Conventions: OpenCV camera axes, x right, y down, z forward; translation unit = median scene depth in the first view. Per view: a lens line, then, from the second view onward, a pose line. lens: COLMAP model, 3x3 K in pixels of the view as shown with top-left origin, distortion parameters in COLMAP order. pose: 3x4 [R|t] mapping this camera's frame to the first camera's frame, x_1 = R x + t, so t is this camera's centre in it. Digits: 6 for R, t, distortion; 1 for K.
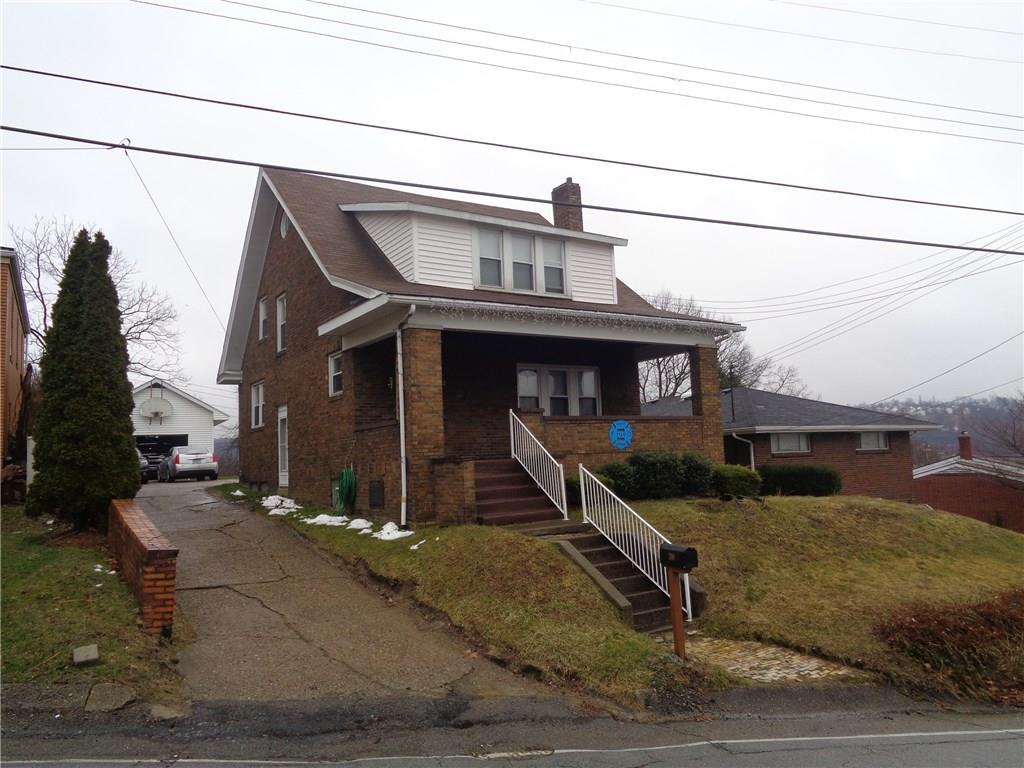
lens RADIAL K [[769.7, 0, 513.4], [0, 769.7, 384.9], [0, 0, 1]] dist [0.002261, 0.005814]
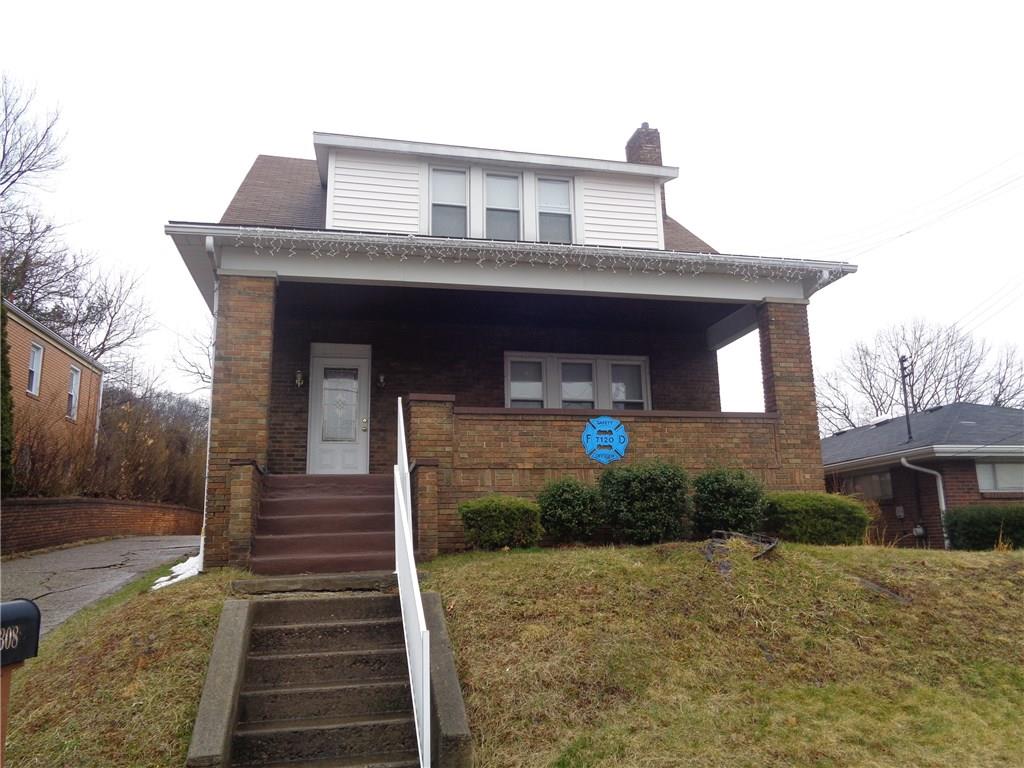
lens RADIAL K [[769.7, 0, 510.6], [0, 769.7, 382.0], [0, 0, 1]] dist [0.002261, 0.005814]
pose [[0.934354, -0.054505, -0.352154, 0.284251], [0.019625, 0.994604, -0.101870, 0.078608], [0.355806, 0.088272, 0.930382, 0.393759]]
